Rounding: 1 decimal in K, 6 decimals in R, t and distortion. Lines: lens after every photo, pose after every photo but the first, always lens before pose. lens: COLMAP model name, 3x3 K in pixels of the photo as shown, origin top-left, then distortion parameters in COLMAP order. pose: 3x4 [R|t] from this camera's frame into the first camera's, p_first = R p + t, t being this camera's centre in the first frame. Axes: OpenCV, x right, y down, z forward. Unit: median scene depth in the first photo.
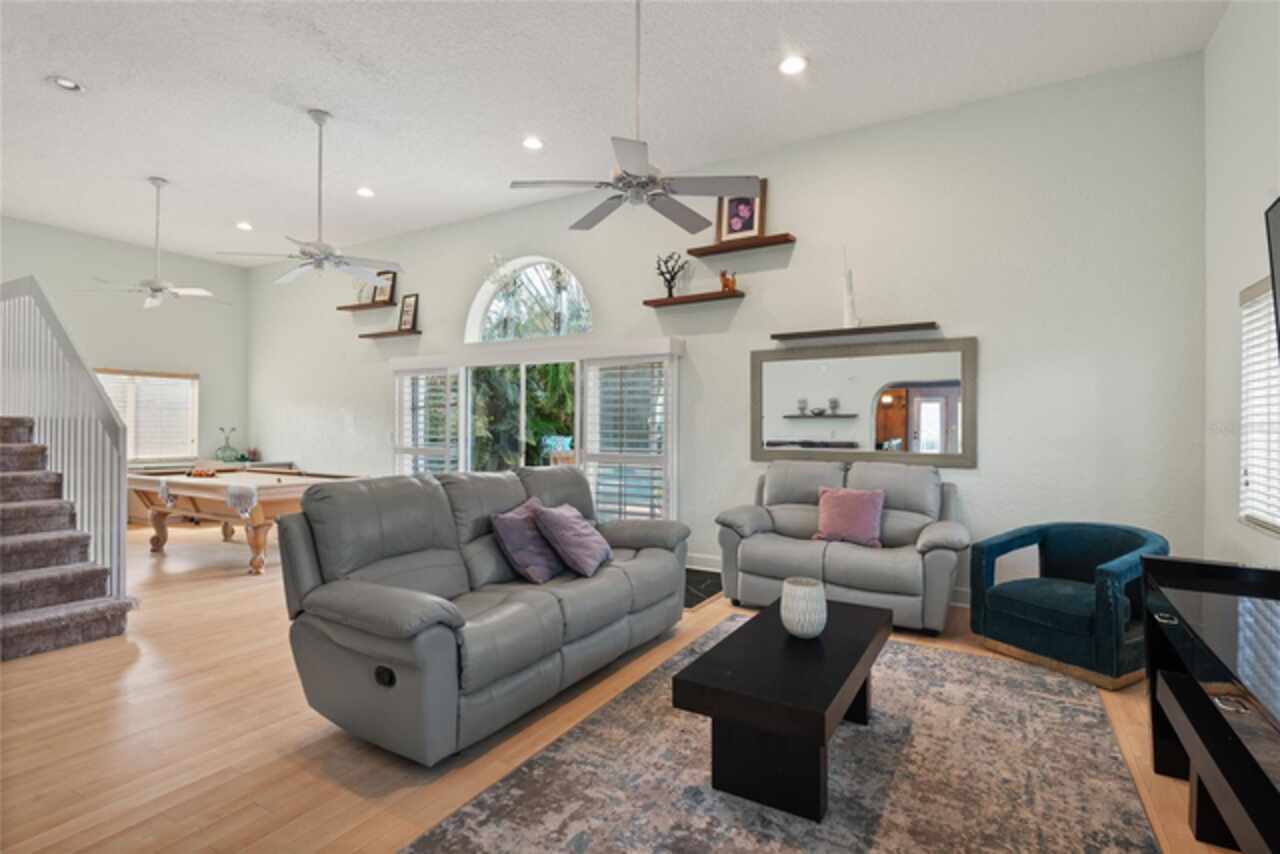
lens RADIAL K [[613.9, 0, 644.7], [0, 613.9, 417.8], [0, 0, 1]] dist [0.023060, -0.000278]
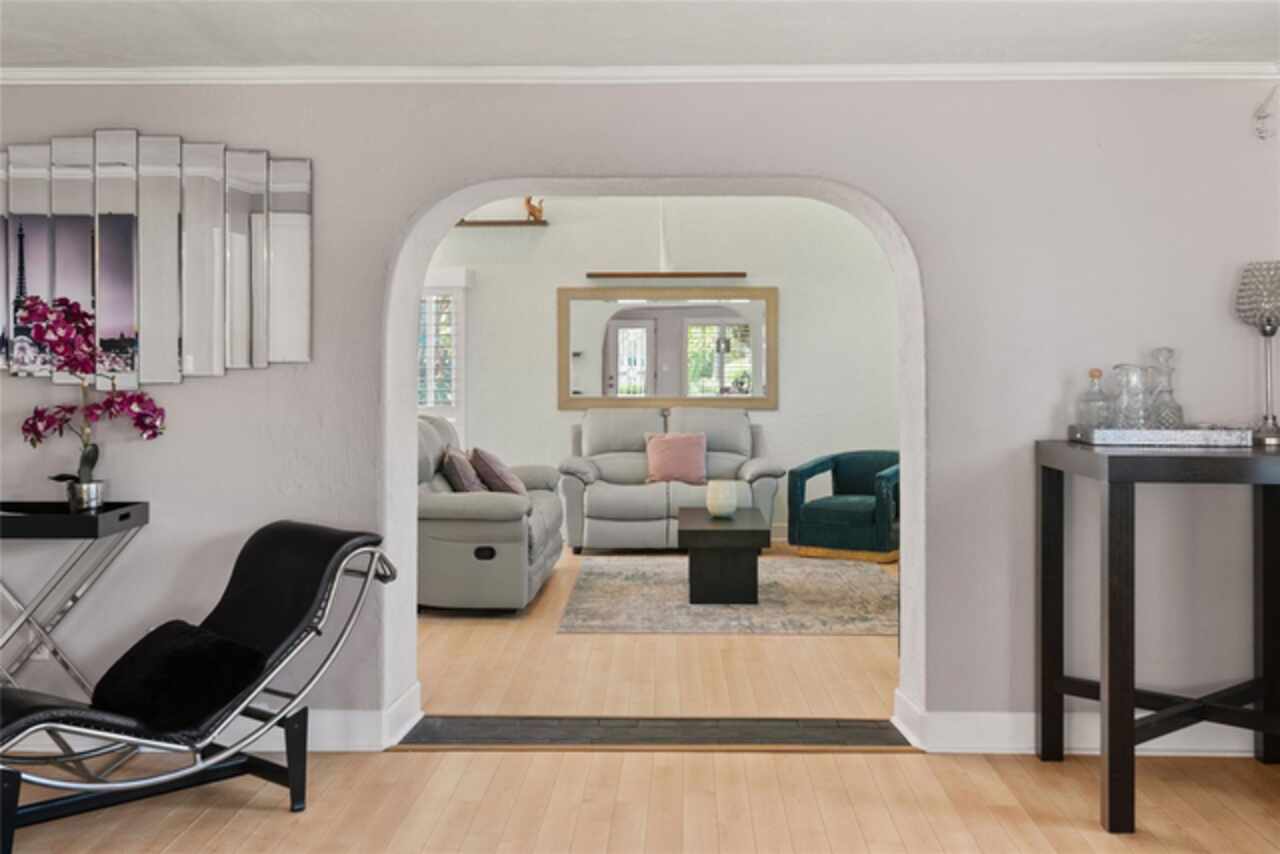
lens RADIAL K [[1344.2, 0, 630.6], [0, 1344.2, 360.0], [0, 0, 1]] dist [-0.025301, 0.000000]
pose [[0.873090, 0.001112, 0.487557, -0.696485], [-0.002271, 0.999996, 0.001786, -0.007529], [-0.487553, -0.002666, 0.873089, -0.770476]]
